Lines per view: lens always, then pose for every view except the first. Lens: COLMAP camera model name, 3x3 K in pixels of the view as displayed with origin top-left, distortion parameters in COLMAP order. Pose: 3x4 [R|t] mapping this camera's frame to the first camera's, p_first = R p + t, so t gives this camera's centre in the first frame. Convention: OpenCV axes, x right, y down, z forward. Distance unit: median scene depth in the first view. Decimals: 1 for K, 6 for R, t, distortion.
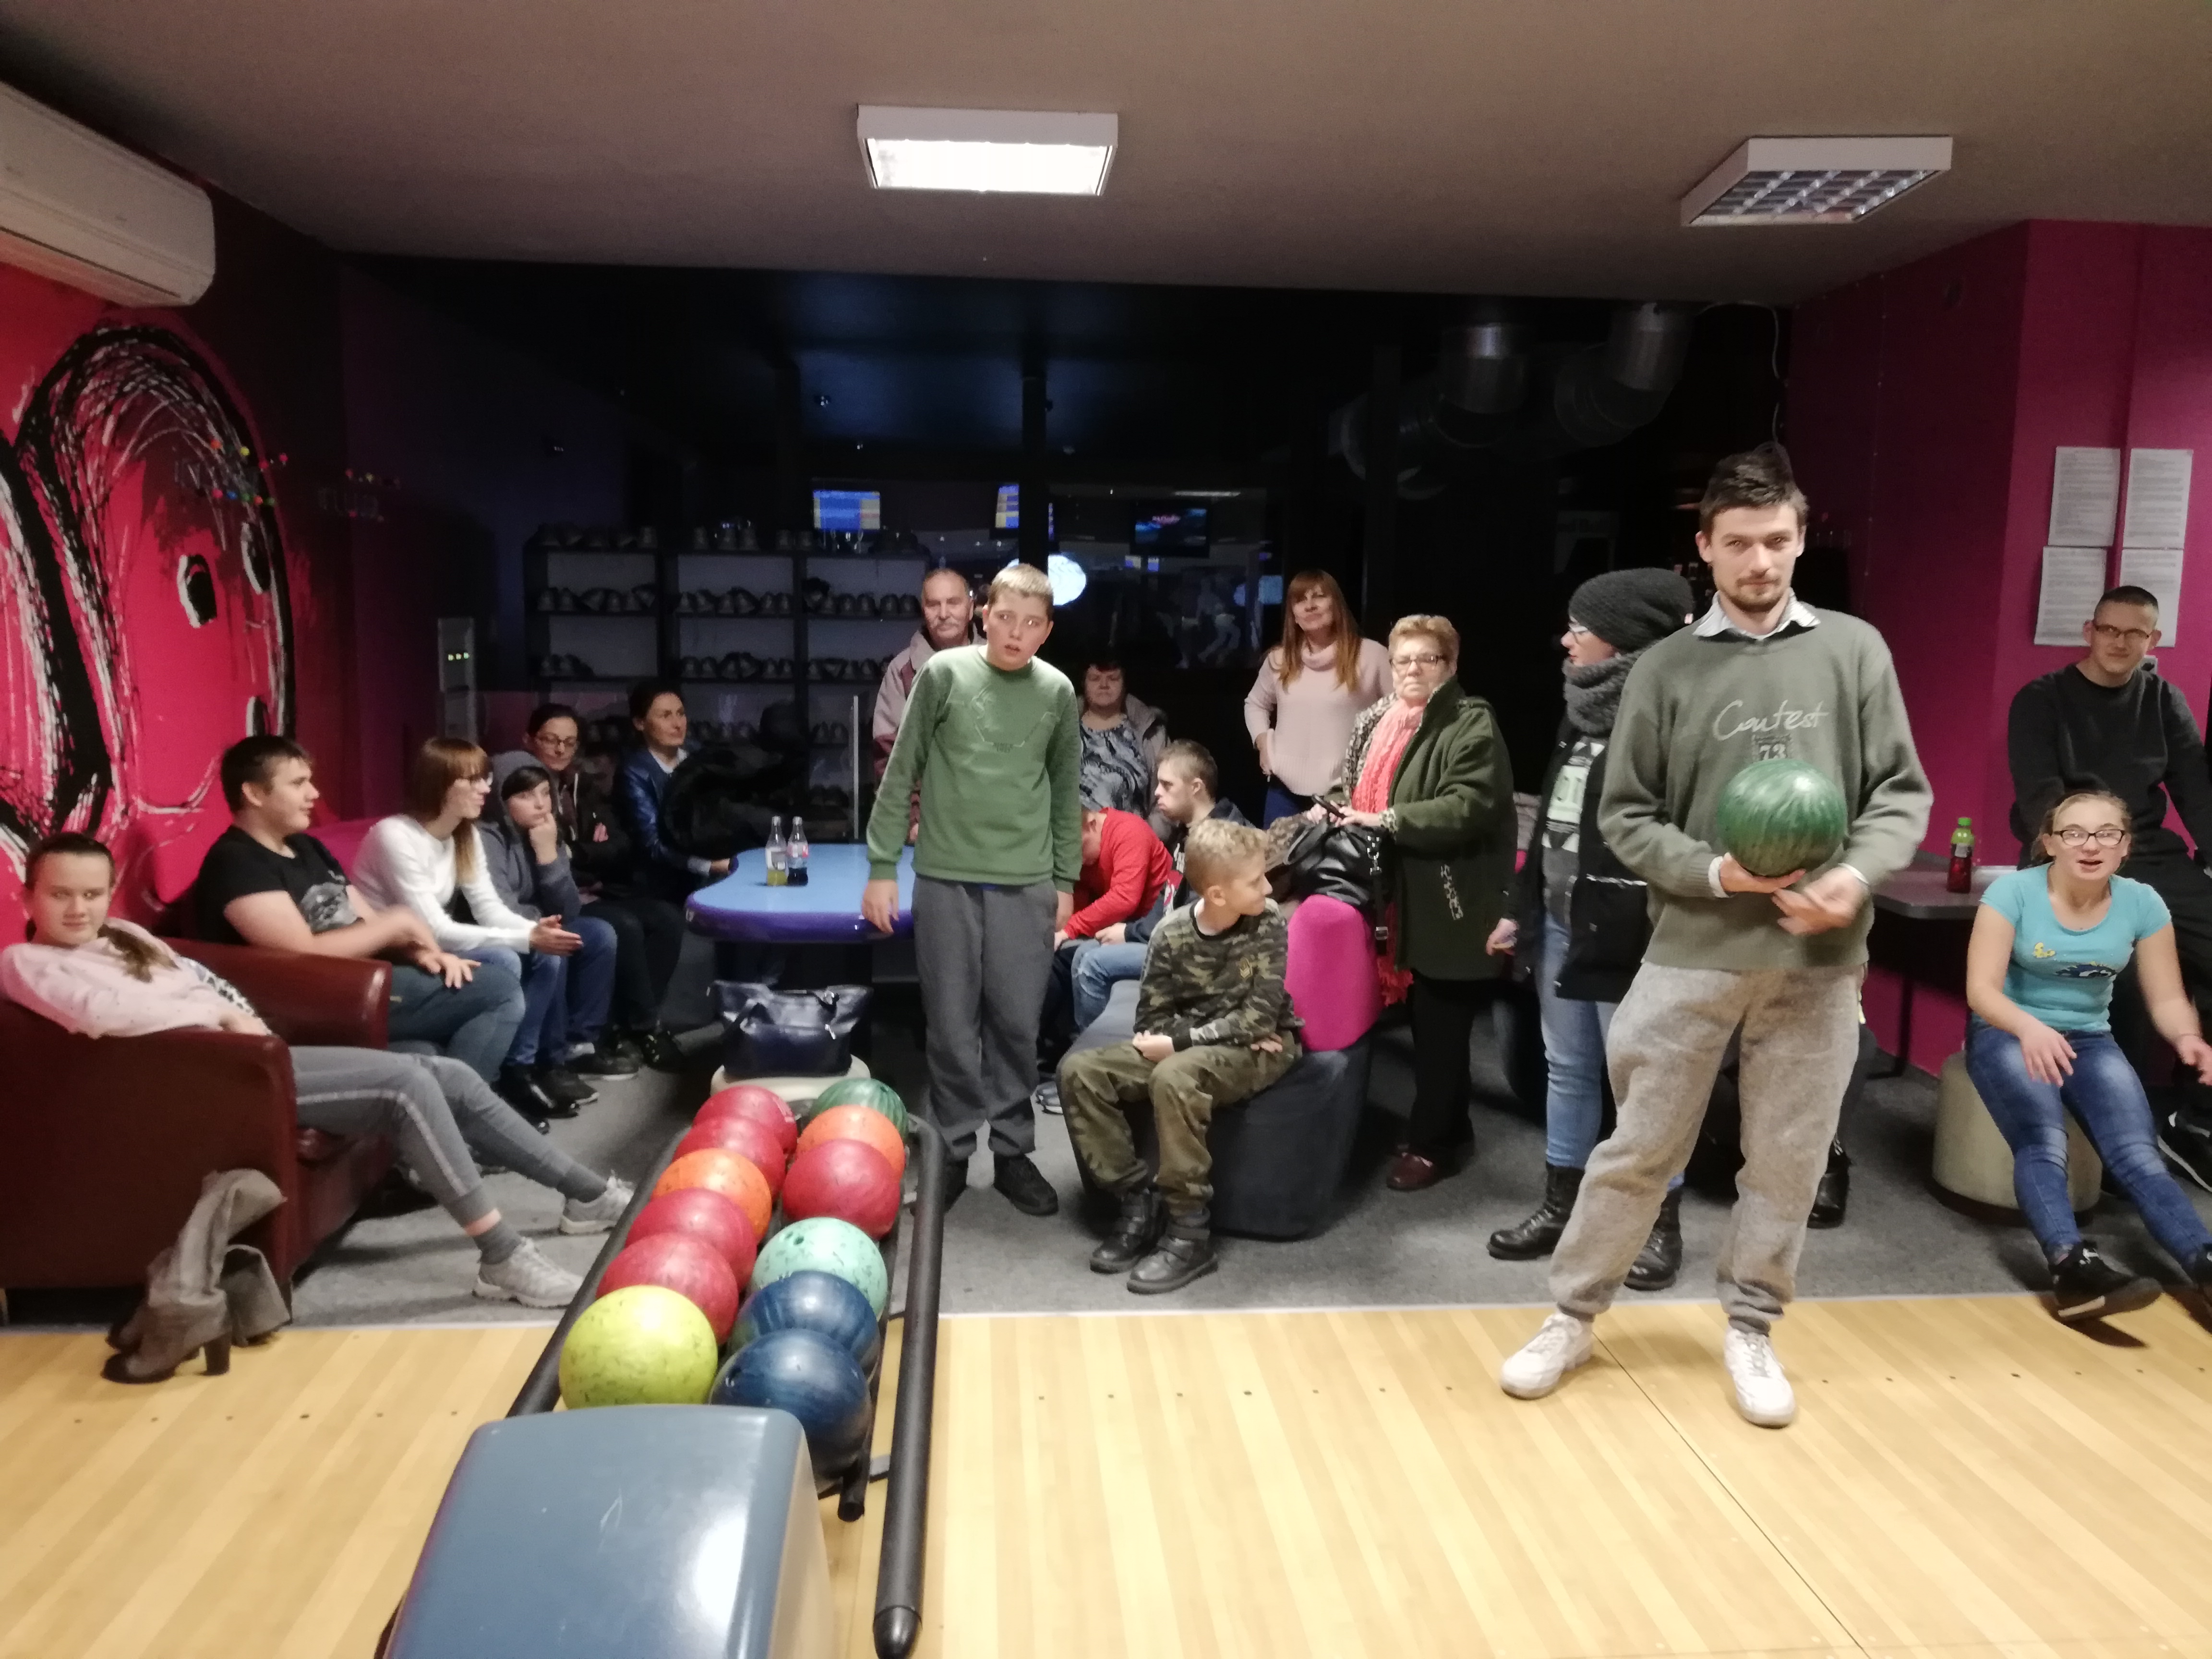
lens RADIAL K [[1676.2, 0, 1130.7], [0, 1676.2, 826.4], [0, 0, 1]] dist [0.034350, -0.051372]
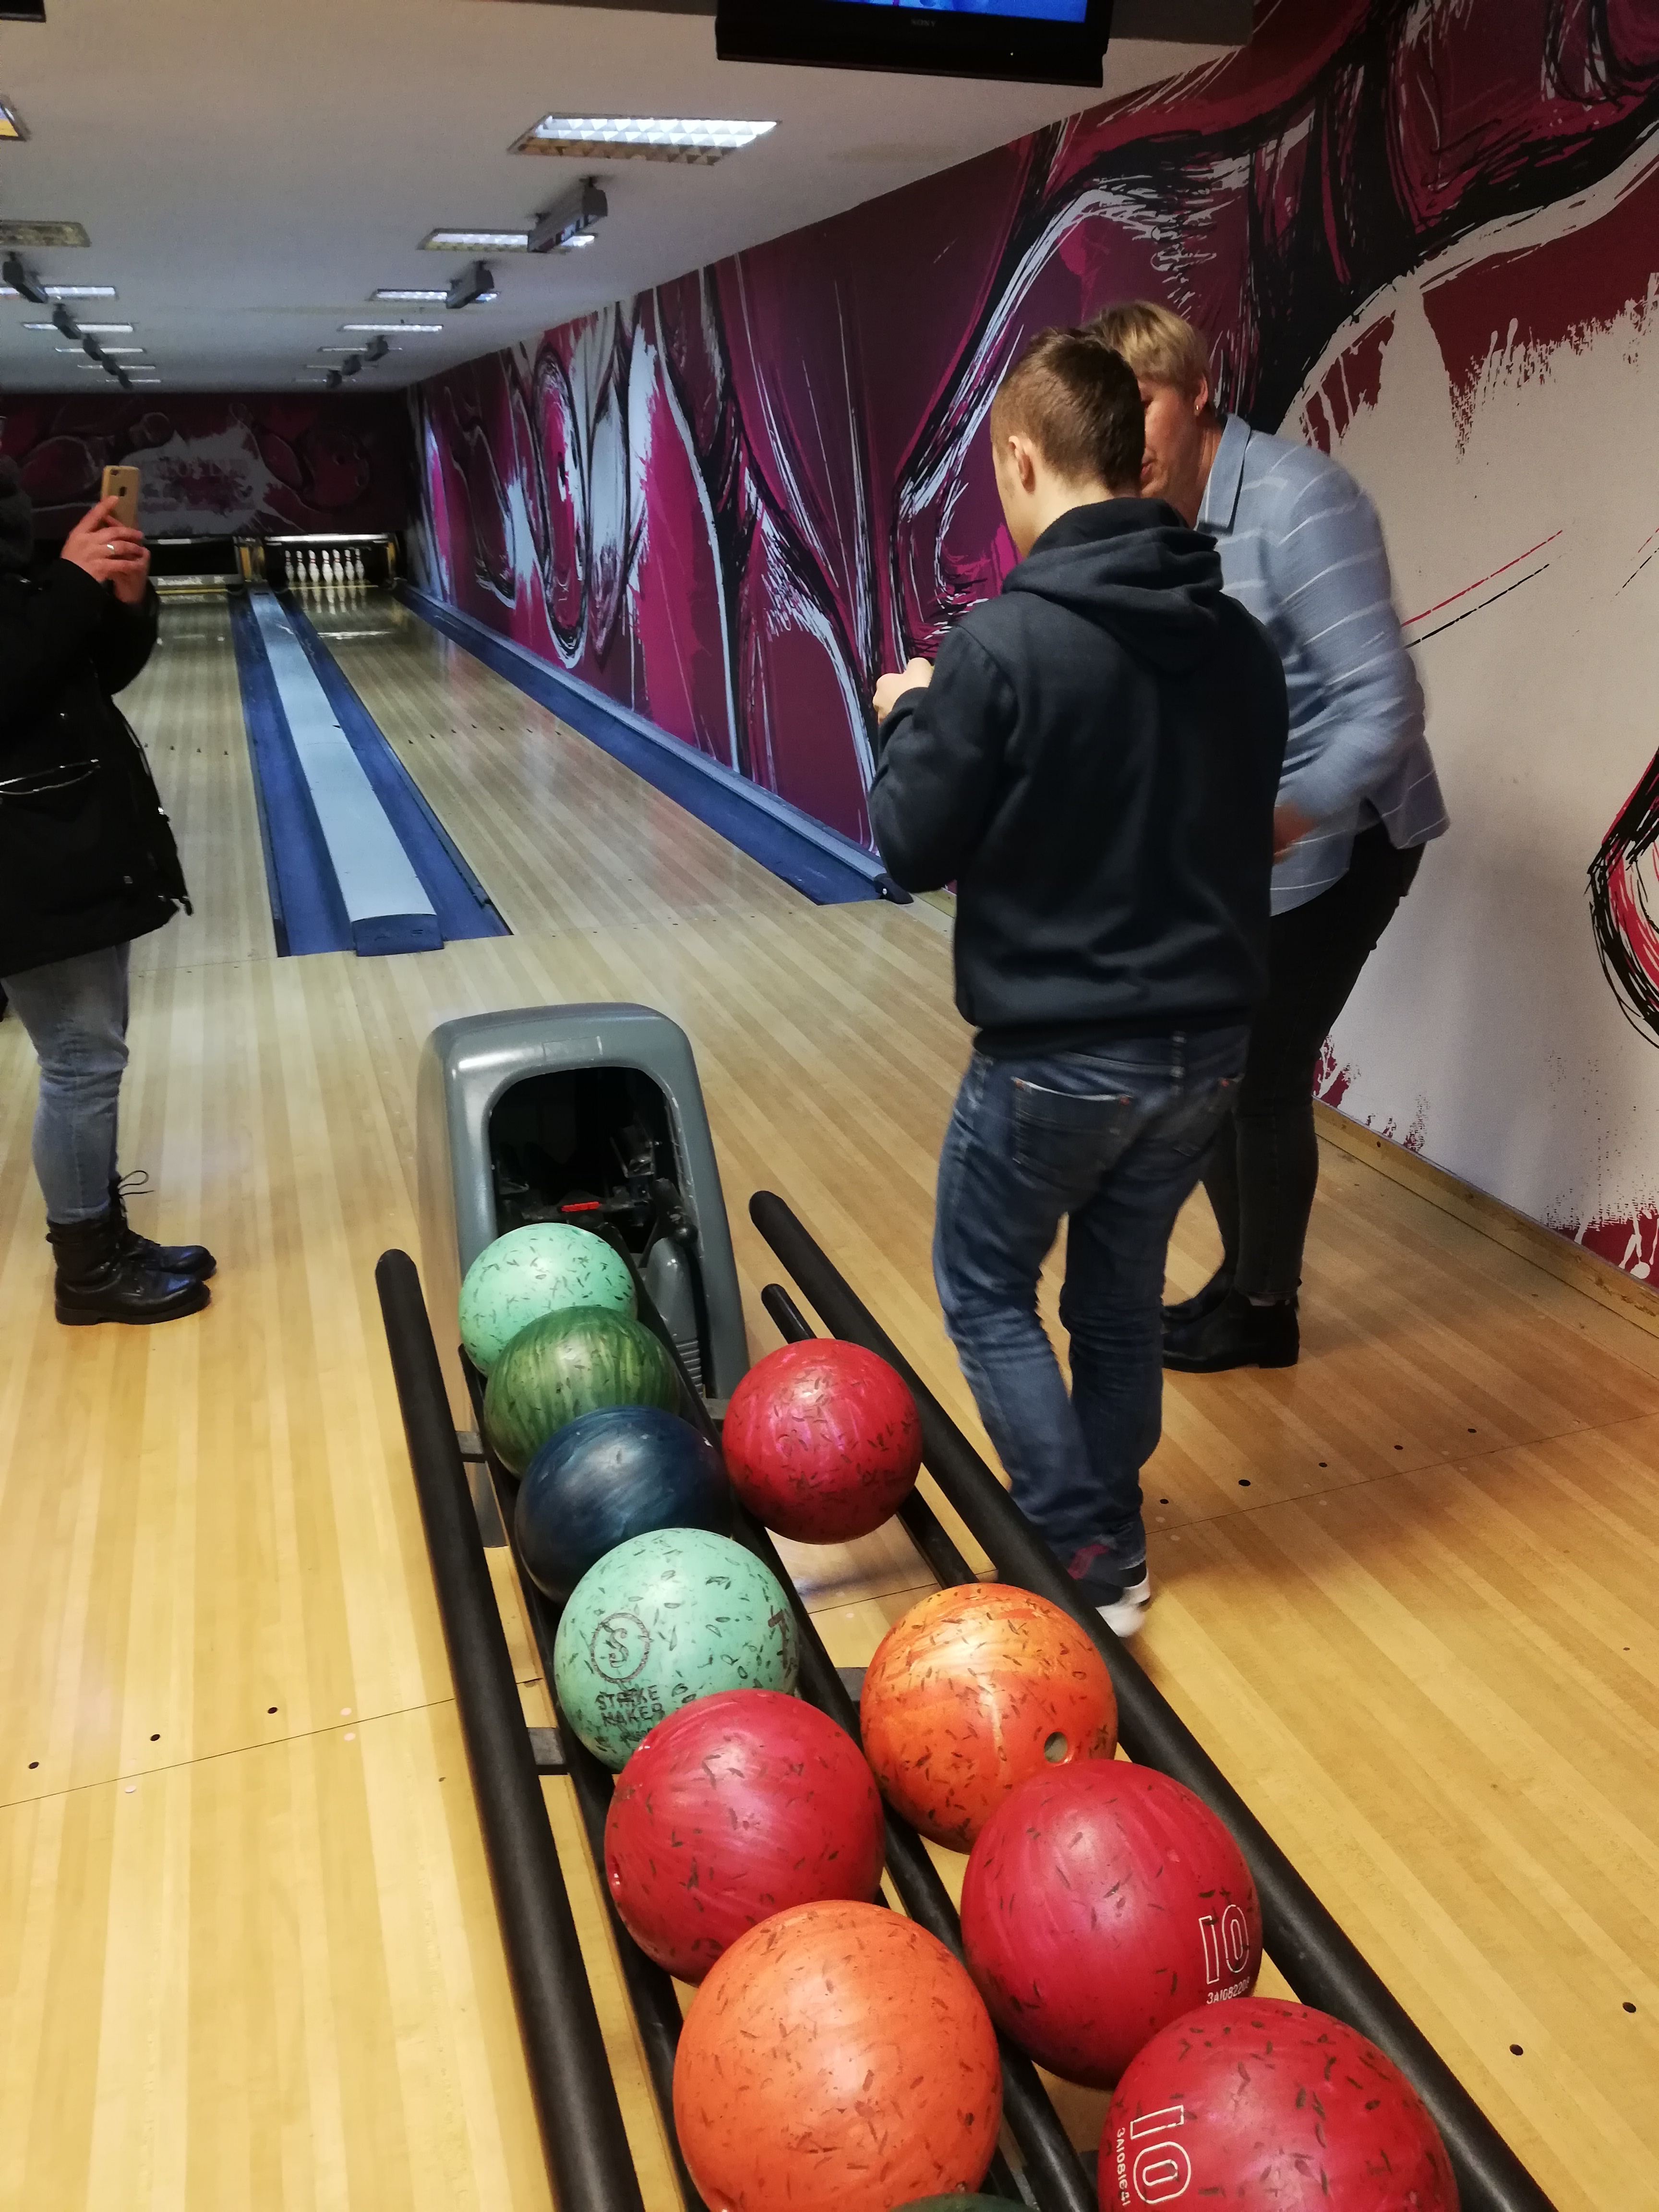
lens RADIAL K [[1676.2, 0, 833.7], [0, 1676.2, 1118.5], [0, 0, 1]] dist [0.034350, -0.051372]
pose [[-0.972341, 0.086366, -0.217011, -0.081994], [-0.028773, 0.877753, 0.478249, -0.092905], [0.231787, 0.471265, -0.850990, 0.874258]]
